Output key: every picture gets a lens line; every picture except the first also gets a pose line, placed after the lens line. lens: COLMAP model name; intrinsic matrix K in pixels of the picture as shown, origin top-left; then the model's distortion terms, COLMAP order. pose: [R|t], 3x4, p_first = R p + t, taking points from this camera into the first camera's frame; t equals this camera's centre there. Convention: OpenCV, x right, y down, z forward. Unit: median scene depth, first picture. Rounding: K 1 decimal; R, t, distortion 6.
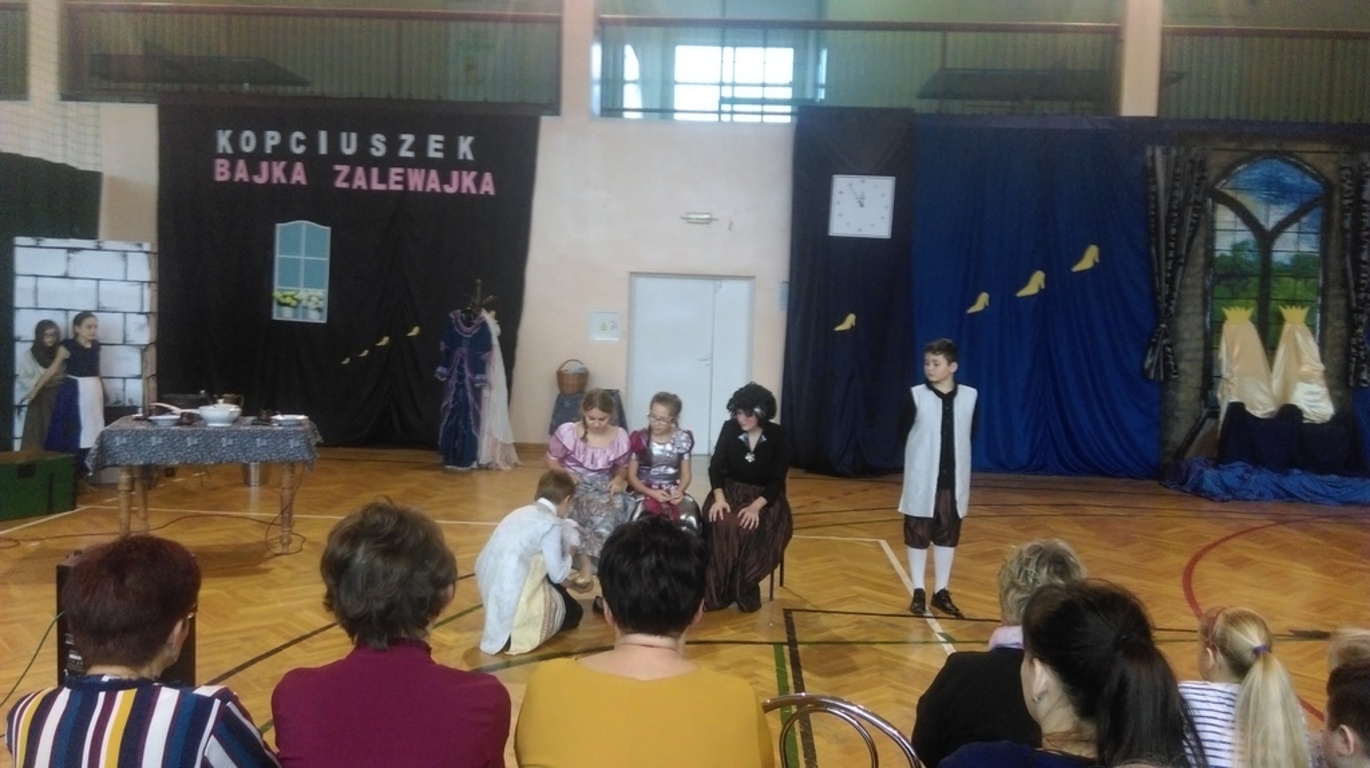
lens RADIAL K [[1118.7, 0, 684.2], [0, 1118.7, 380.4], [0, 0, 1]] dist [0.103636, -0.186192]
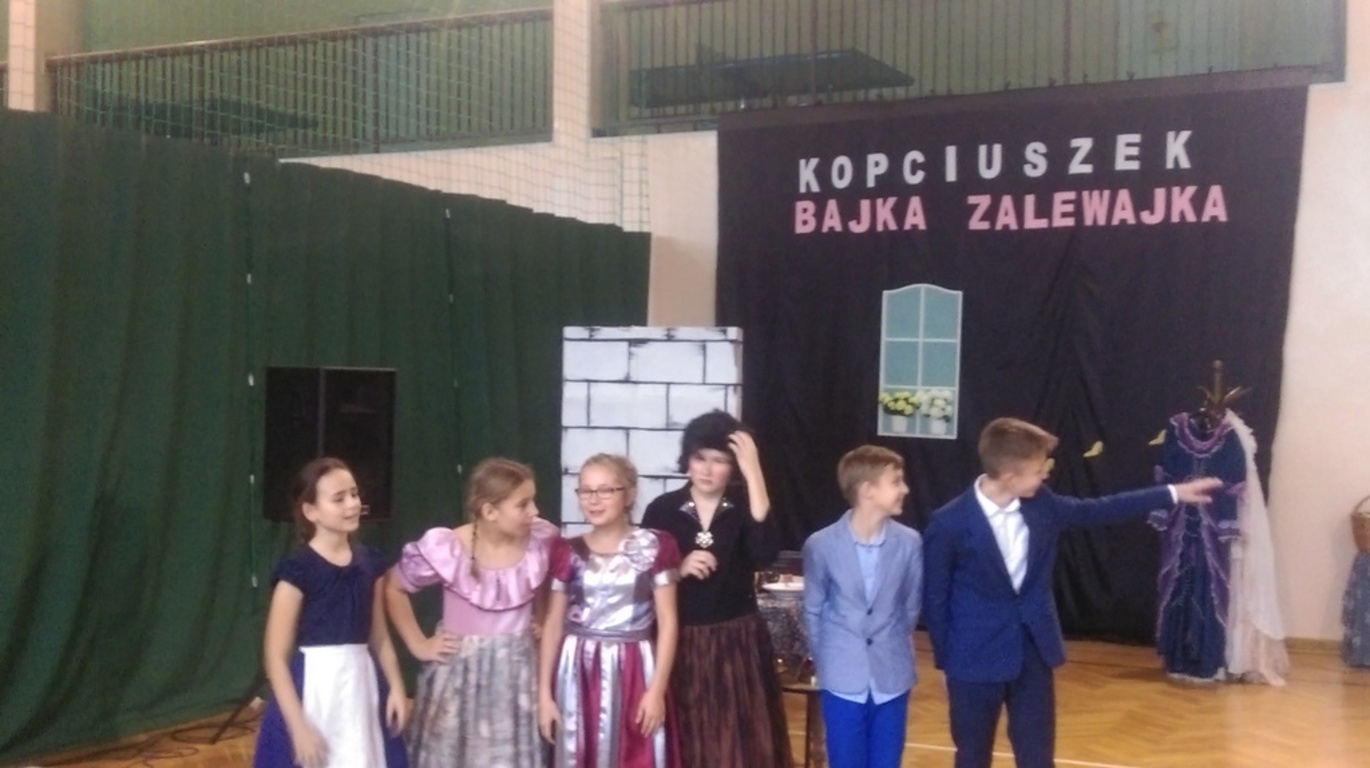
lens RADIAL K [[1716.8, 0, 685.7], [0, 1716.8, 380.5], [0, 0, 1]] dist [0.153485, -0.333761]
pose [[0.919198, -0.033777, -0.392345, -0.074855], [0.001737, 0.996653, -0.081734, -0.004022], [0.393792, 0.074448, 0.916180, 0.035612]]
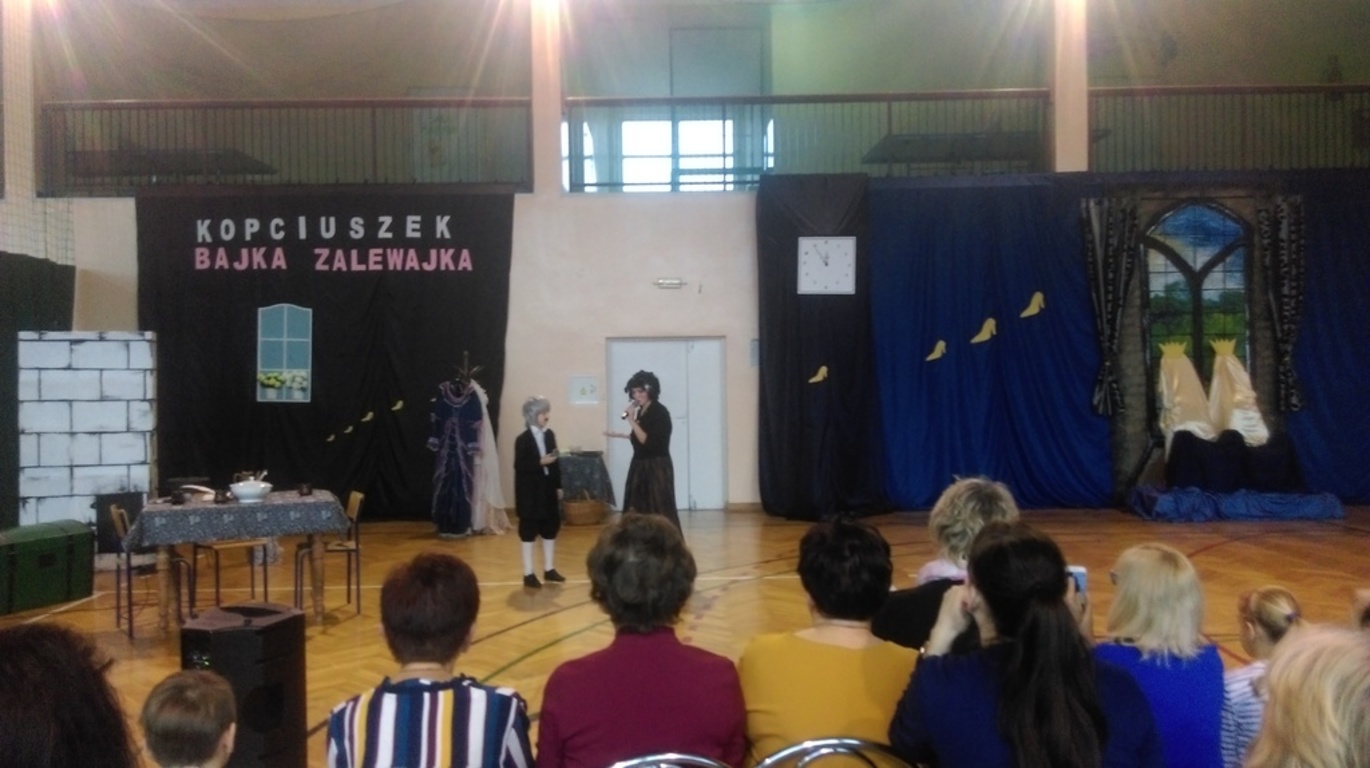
lens RADIAL K [[1102.5, 0, 684.1], [0, 1102.5, 386.1], [0, 0, 1]] dist [0.109507, -0.192658]
pose [[0.996746, -0.051364, 0.062116, -0.043728], [0.054520, 0.997249, -0.050228, 0.004176], [-0.059365, 0.053451, 0.996804, -0.027836]]
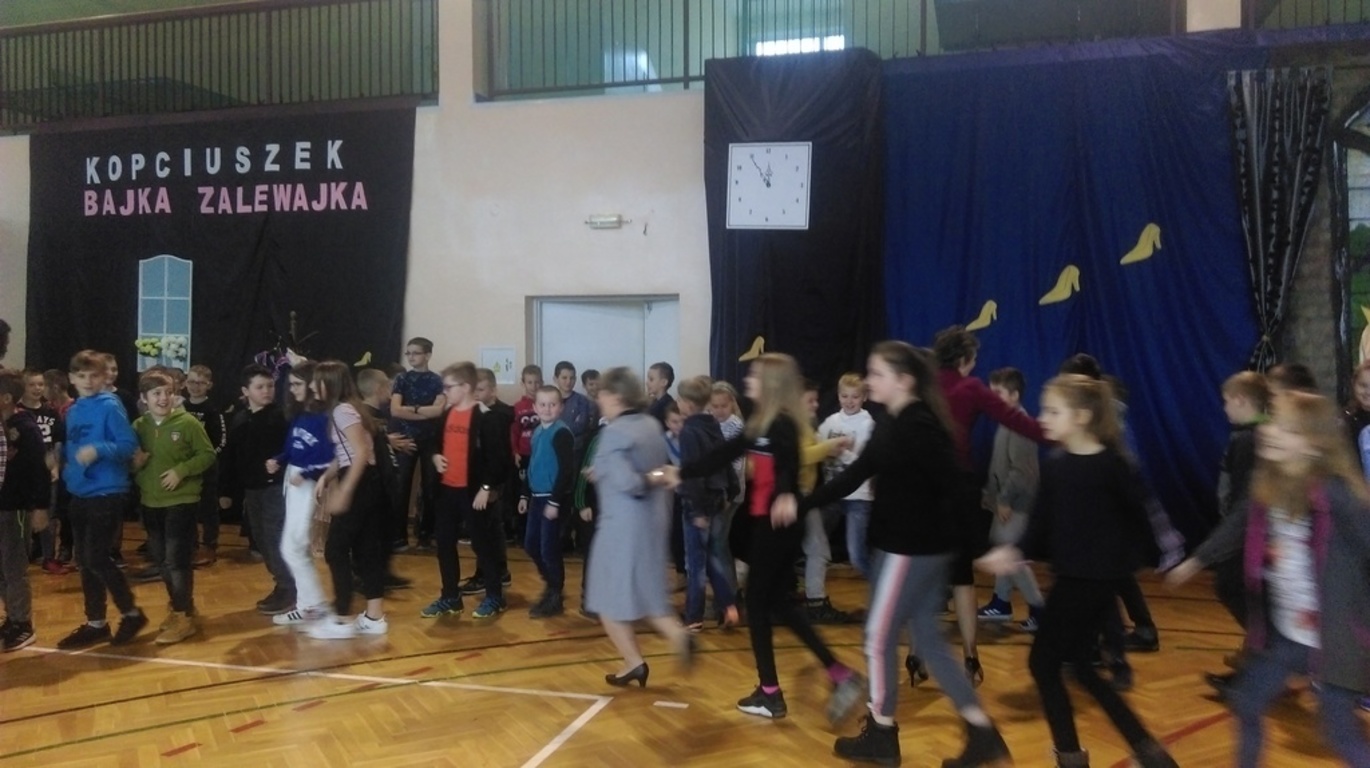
lens RADIAL K [[1123.6, 0, 688.5], [0, 1123.6, 378.5], [0, 0, 1]] dist [0.087851, -0.158695]
pose [[0.970427, -0.030685, -0.239438, 0.252823], [0.020301, 0.998748, -0.045717, -0.001506], [0.240541, 0.039504, 0.969835, 0.277771]]
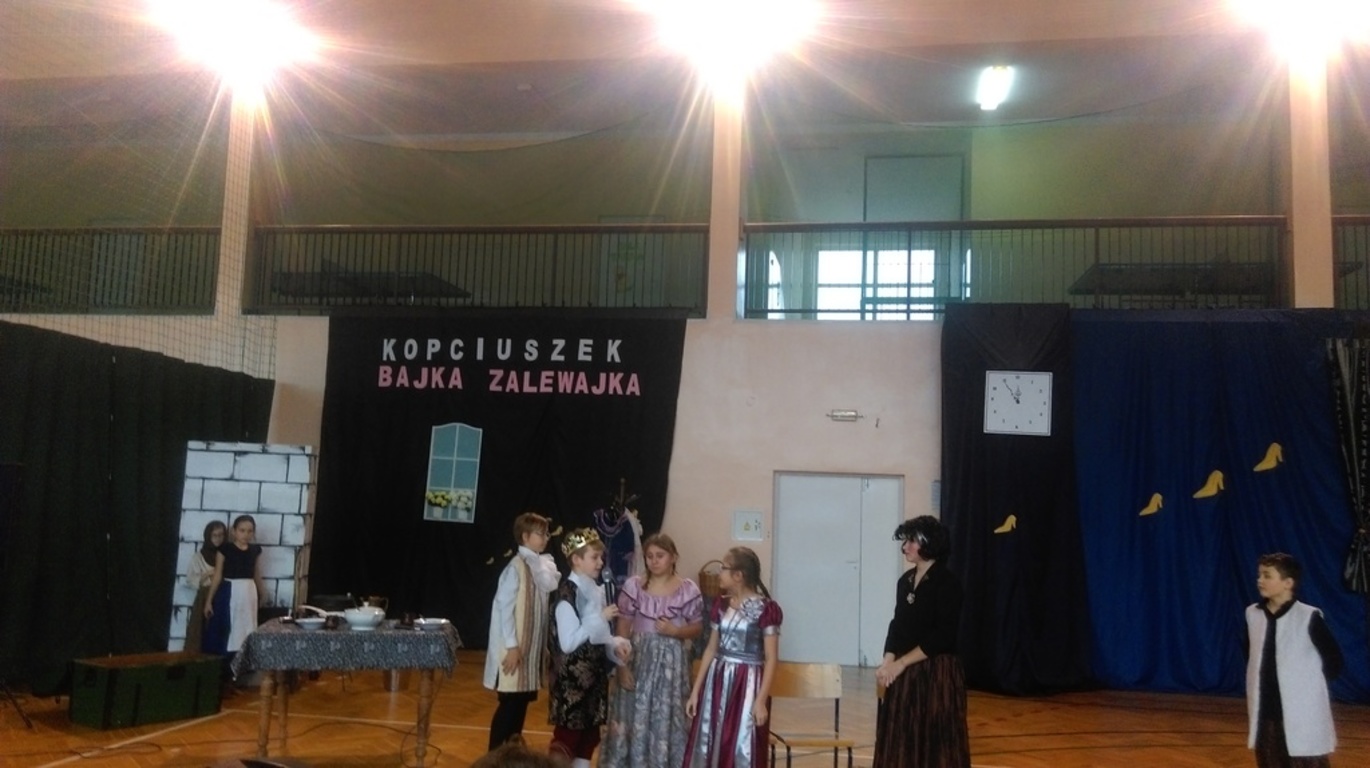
lens RADIAL K [[1113.3, 0, 684.6], [0, 1113.3, 381.8], [0, 0, 1]] dist [0.126369, -0.228264]
pose [[0.992245, -0.012273, -0.123688, -0.004718], [-0.009544, 0.984653, -0.174260, -0.002393], [0.123929, 0.174089, 0.976901, 0.022051]]
